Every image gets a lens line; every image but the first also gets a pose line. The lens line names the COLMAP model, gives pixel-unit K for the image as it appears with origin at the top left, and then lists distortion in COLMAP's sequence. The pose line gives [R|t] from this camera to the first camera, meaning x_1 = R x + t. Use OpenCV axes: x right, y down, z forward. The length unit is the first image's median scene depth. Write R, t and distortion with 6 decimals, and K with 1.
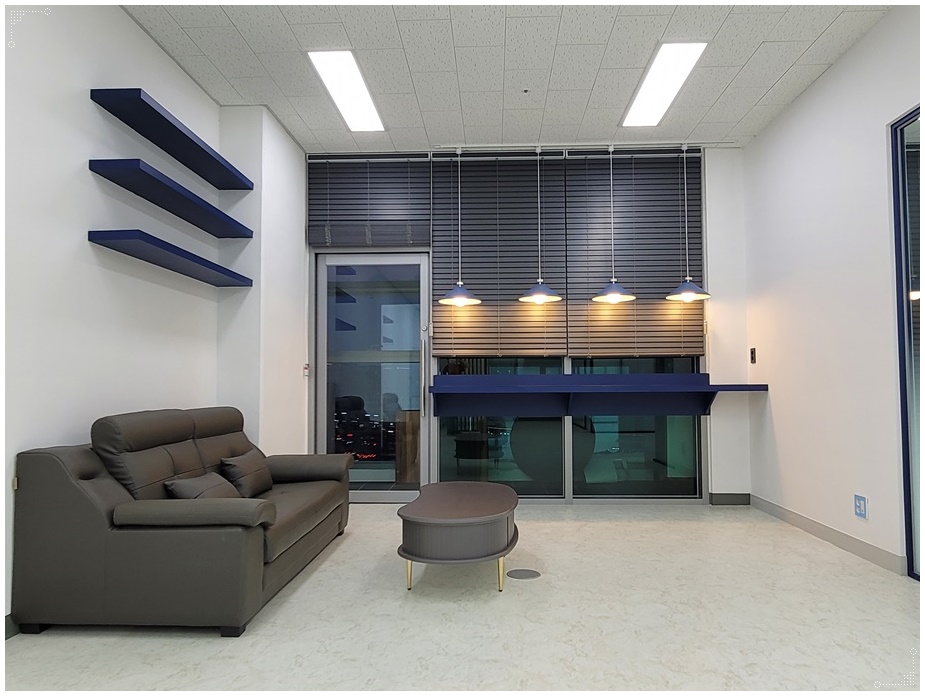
lens RADIAL K [[661.3, 0, 469.1], [0, 661.3, 354.0], [0, 0, 1]] dist [0.002188, -0.001453]
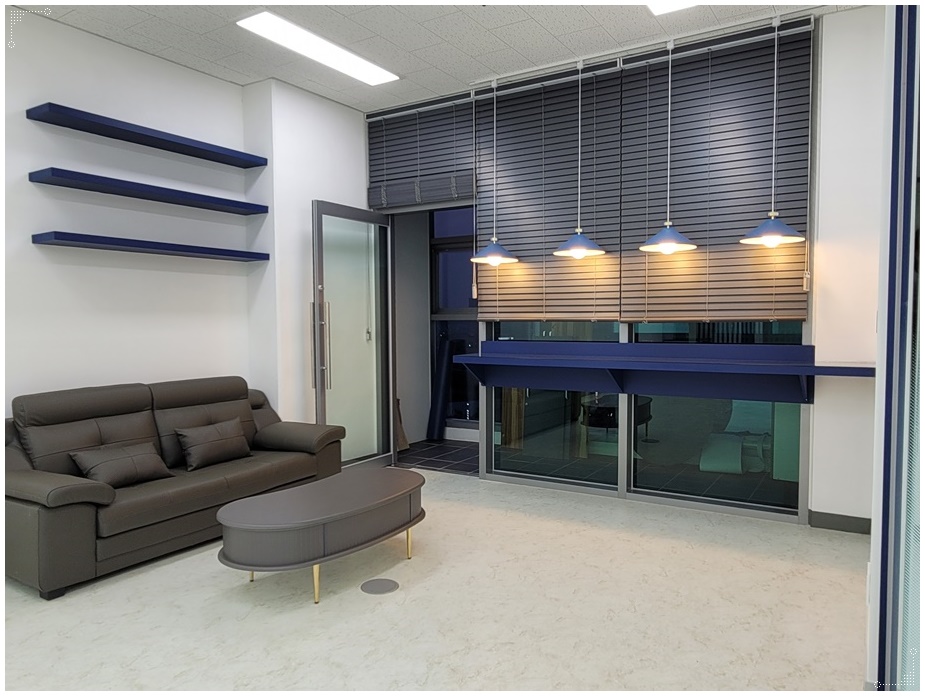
lens RADIAL K [[661.3, 0, 464.2], [0, 661.3, 353.4], [0, 0, 1]] dist [0.002188, -0.001453]
pose [[0.868381, 0.025680, -0.495233, 0.392946], [0.024750, 0.995169, 0.095003, -0.039991], [0.495280, -0.094756, 0.863550, 0.200682]]
